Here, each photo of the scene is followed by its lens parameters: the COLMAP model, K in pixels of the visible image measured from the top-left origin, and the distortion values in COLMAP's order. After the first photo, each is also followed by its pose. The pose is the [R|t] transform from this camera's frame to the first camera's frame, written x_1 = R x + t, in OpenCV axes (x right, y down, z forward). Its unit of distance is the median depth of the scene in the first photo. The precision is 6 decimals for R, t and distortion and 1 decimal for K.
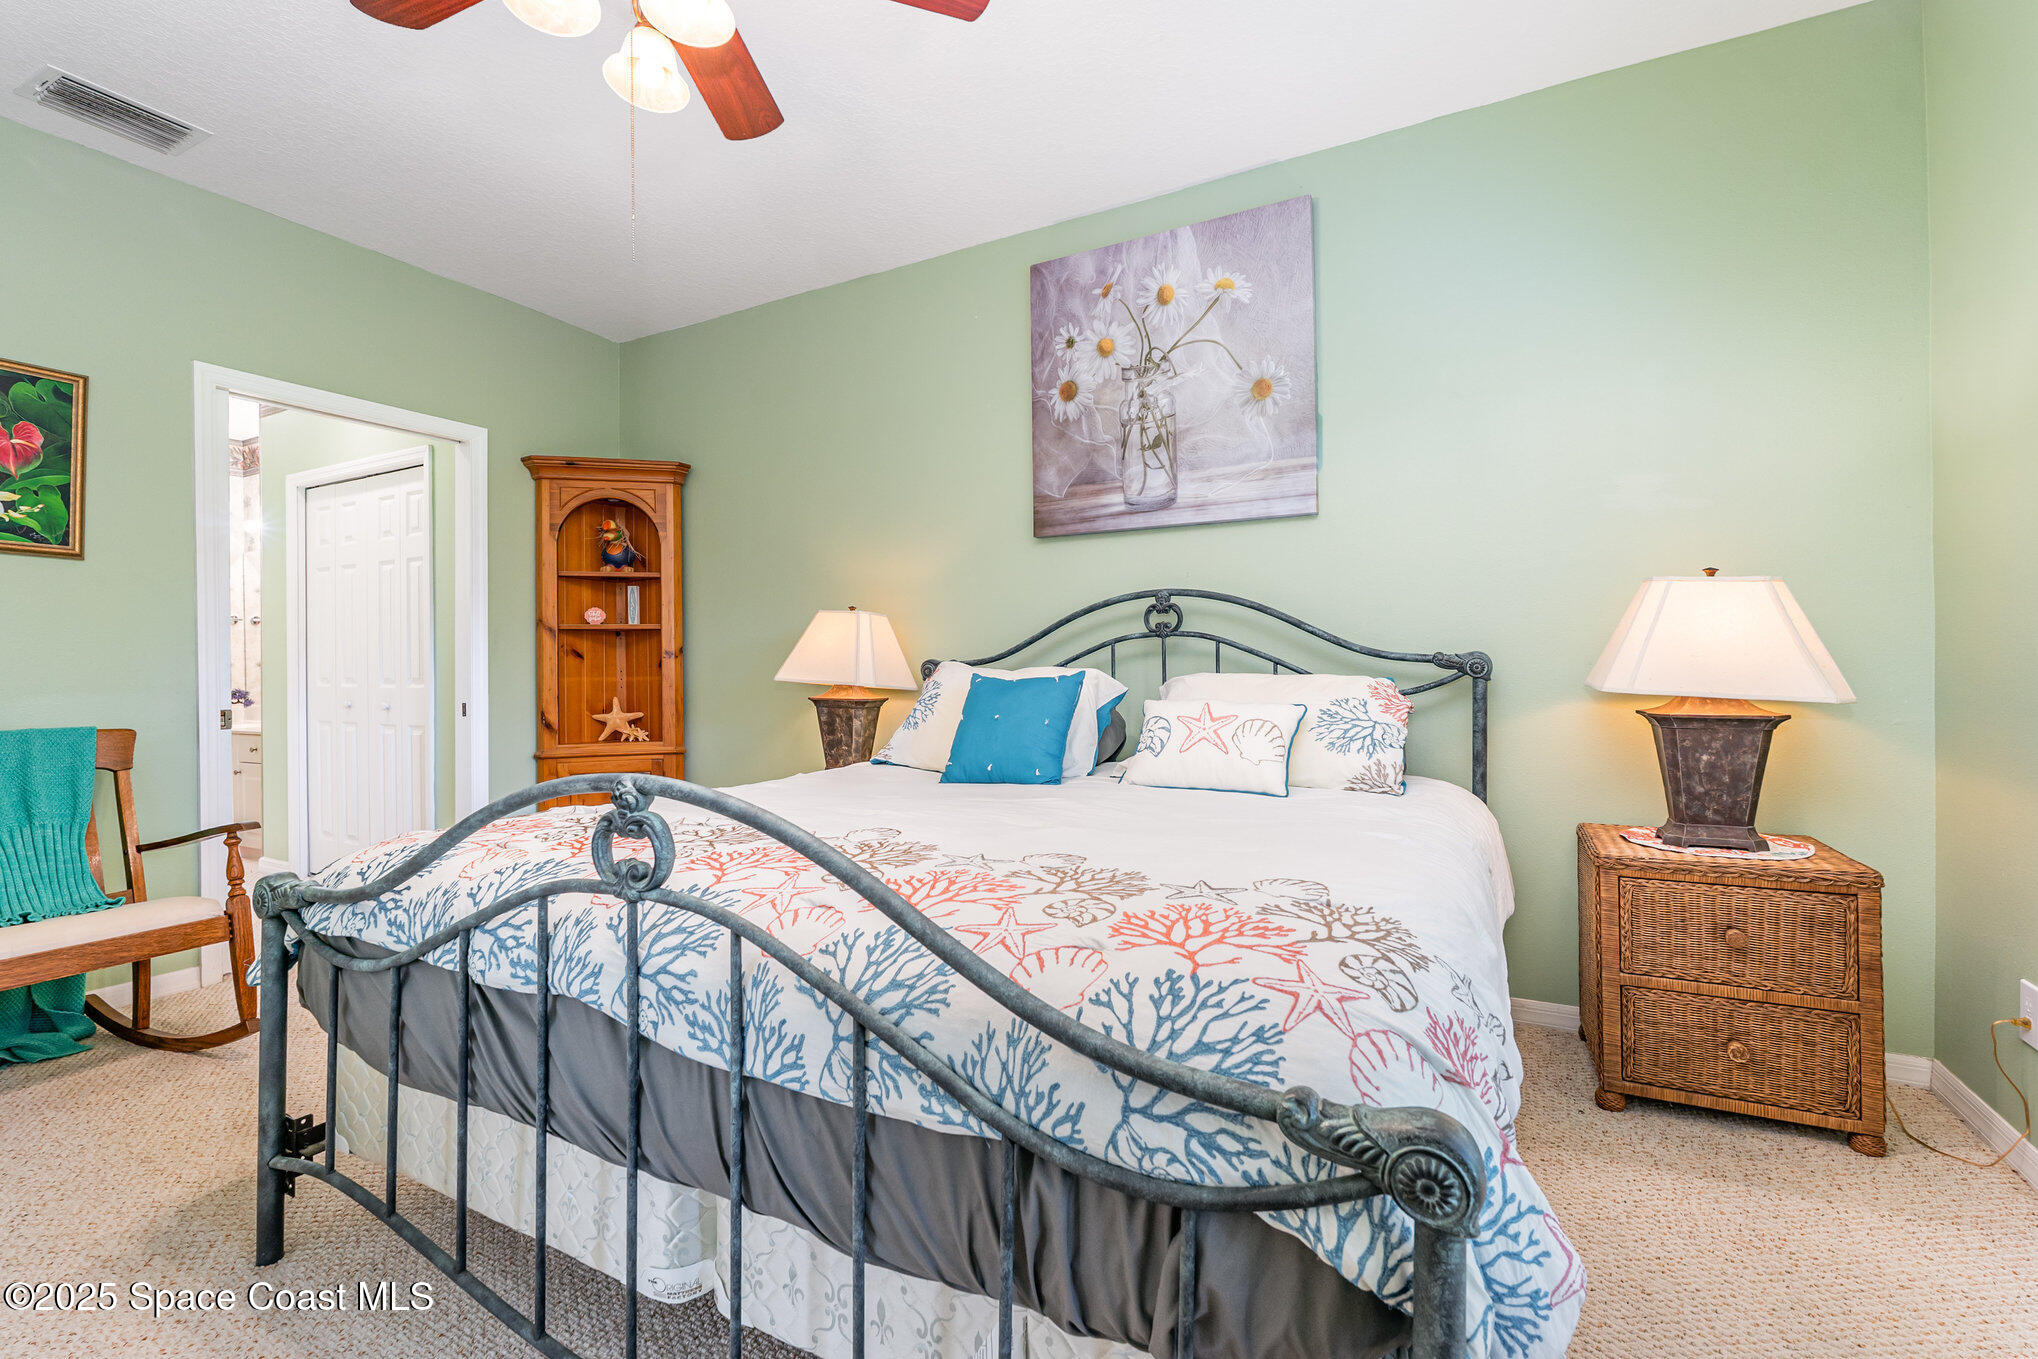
lens RADIAL K [[901.4, 0, 1027.8], [0, 901.4, 659.9], [0, 0, 1]] dist [-0.002452, -0.000003]
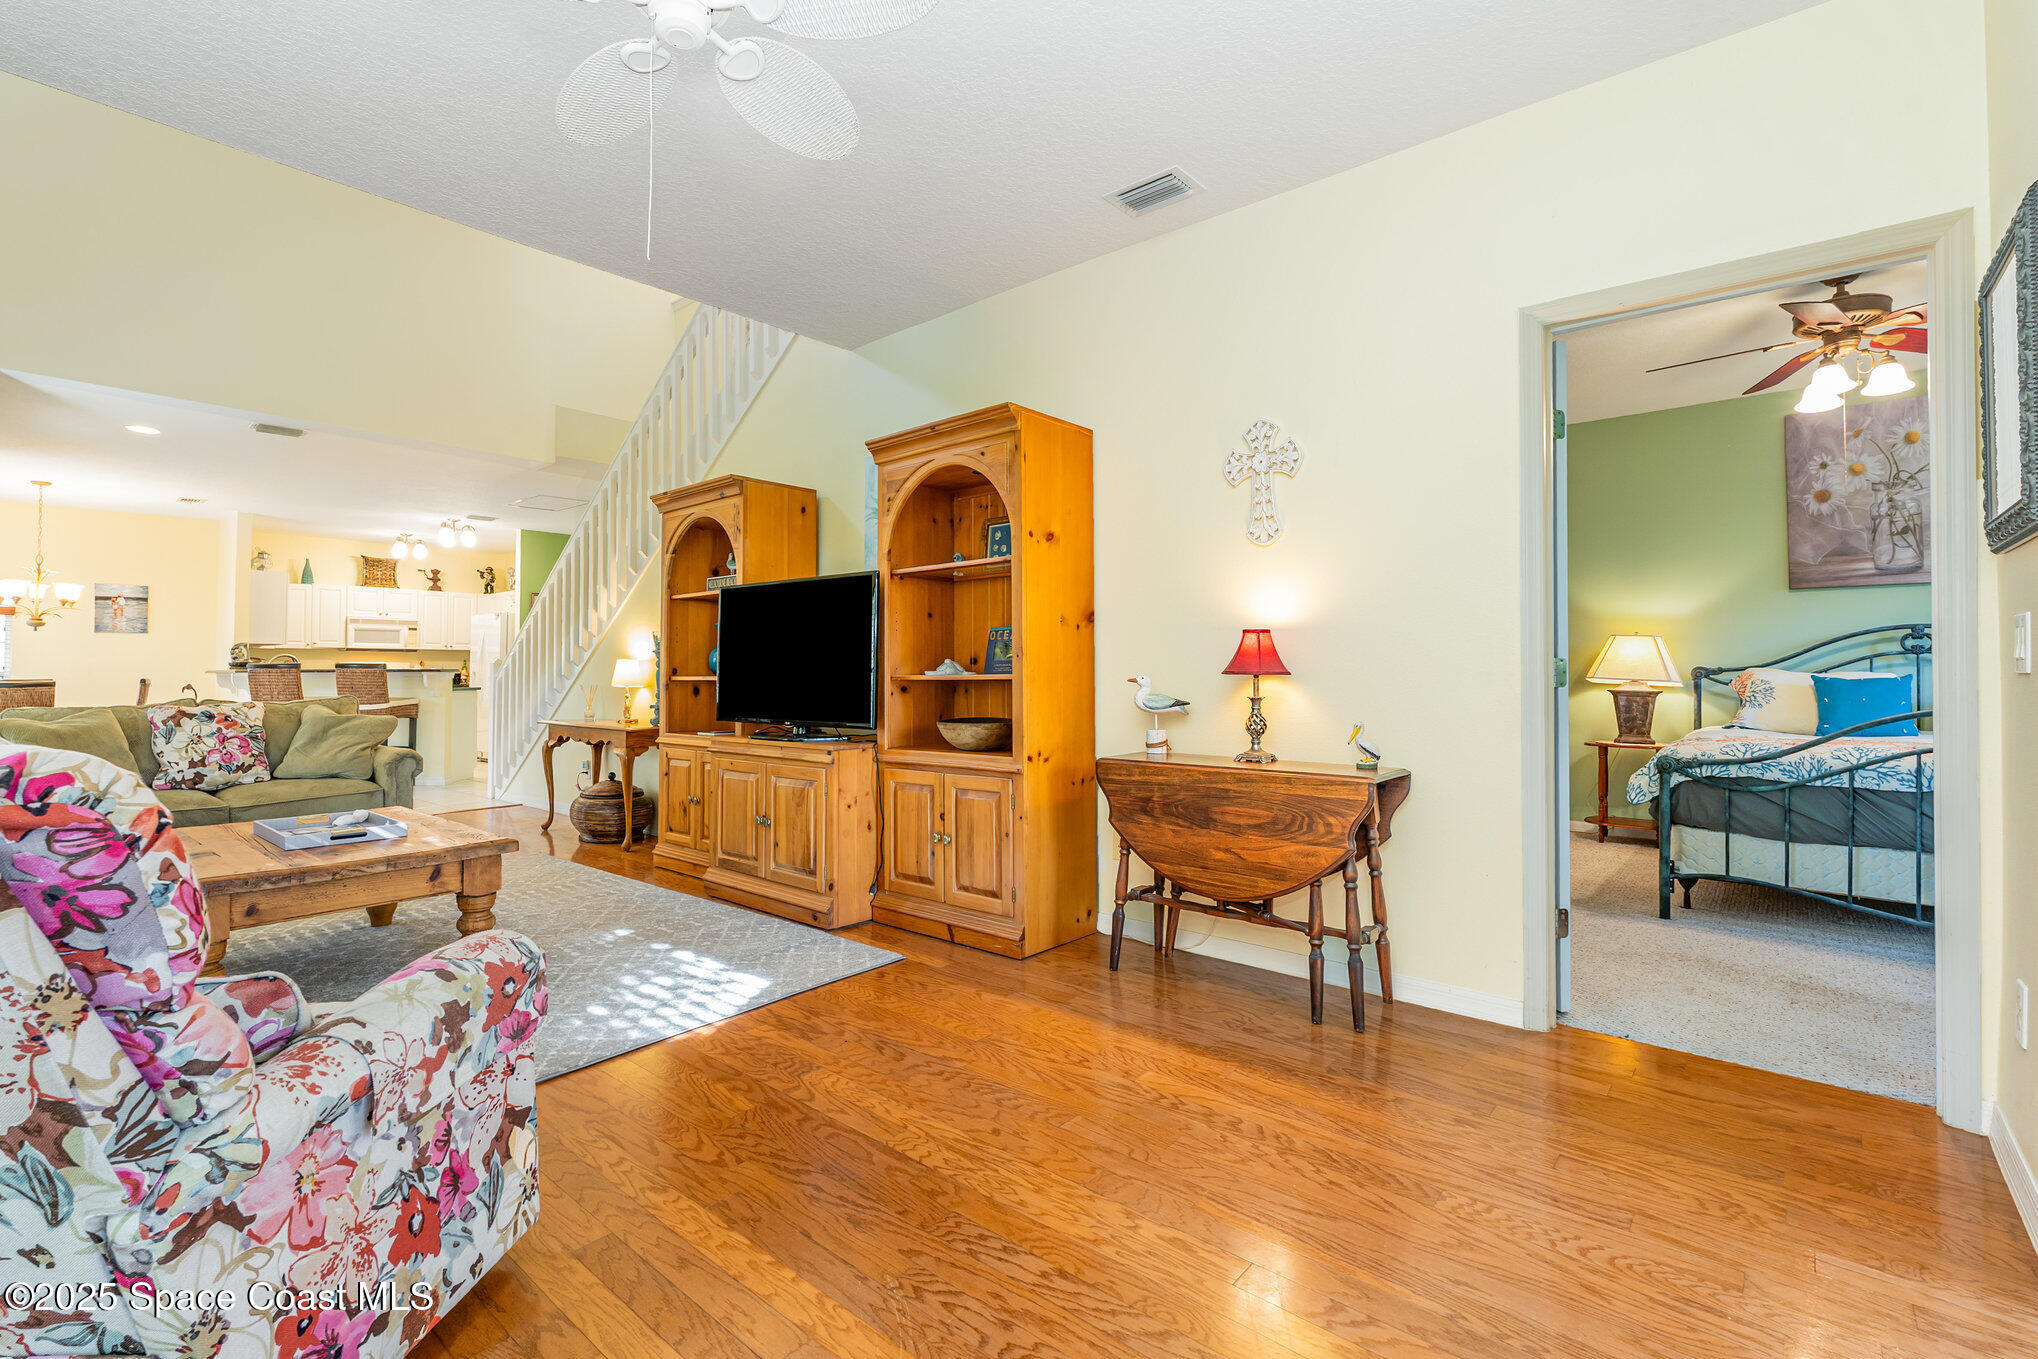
lens RADIAL K [[908.5, 0, 1023.3], [0, 908.5, 653.4], [0, 0, 1]] dist [-0.006721, 0.000261]
pose [[0.976946, 0.006622, -0.213383, -1.037963], [-0.009899, 0.999849, -0.014292, 0.012243], [0.213256, 0.016075, 0.976864, -0.881366]]
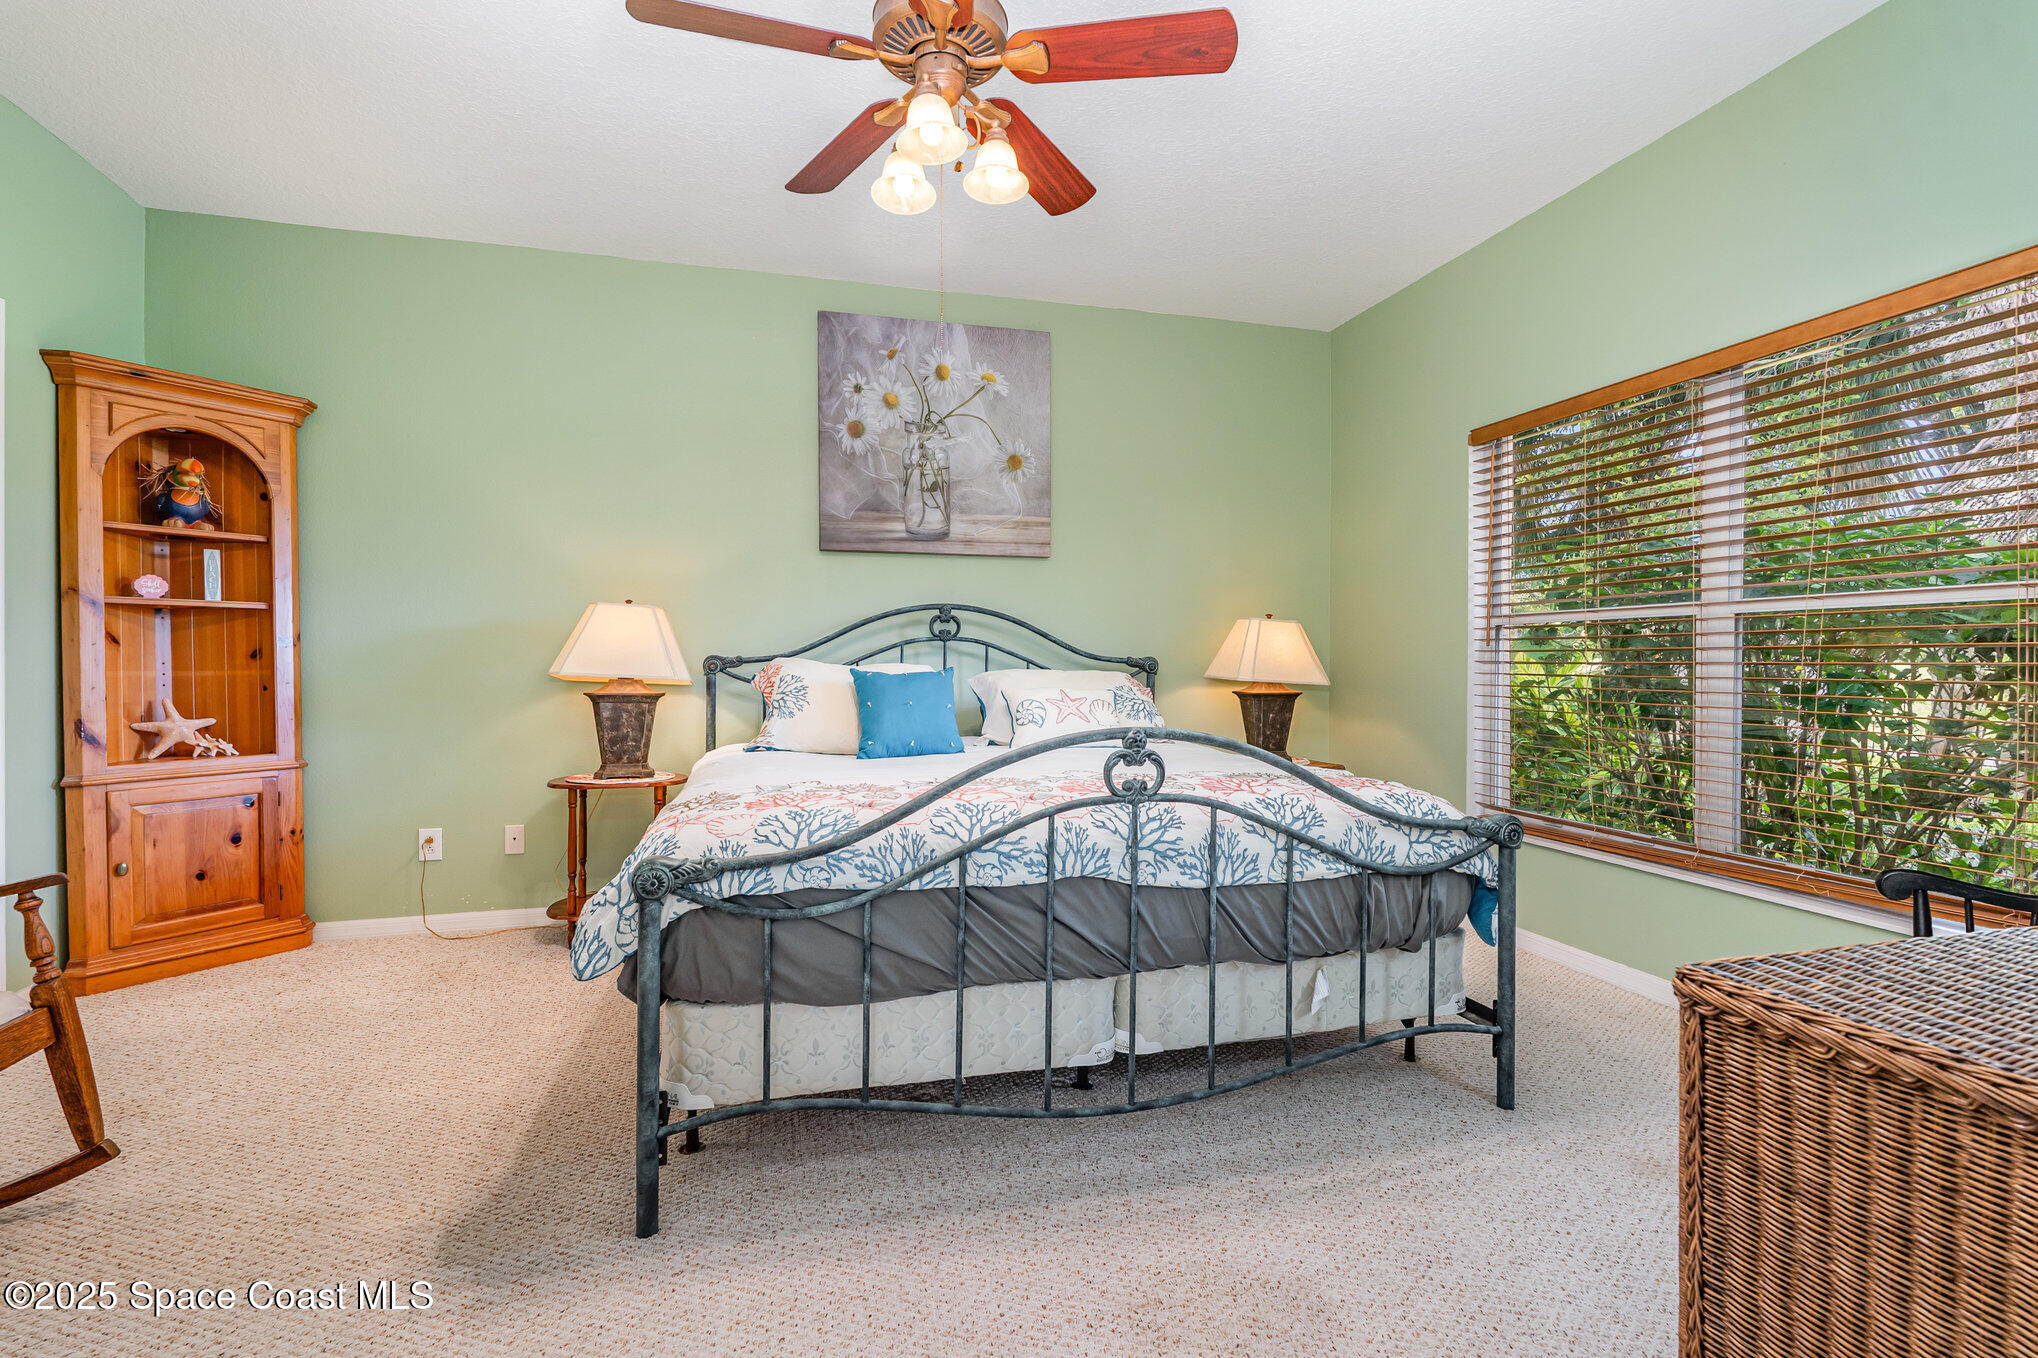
lens RADIAL K [[914.9, 0, 1021.9], [0, 914.9, 671.0], [0, 0, 1]] dist [-0.002801, 0.000199]
pose [[0.727291, 0.004112, 0.686317, -0.655183], [-0.012935, 0.999887, 0.007716, 0.005857], [-0.686207, -0.014490, 0.727262, -0.024171]]
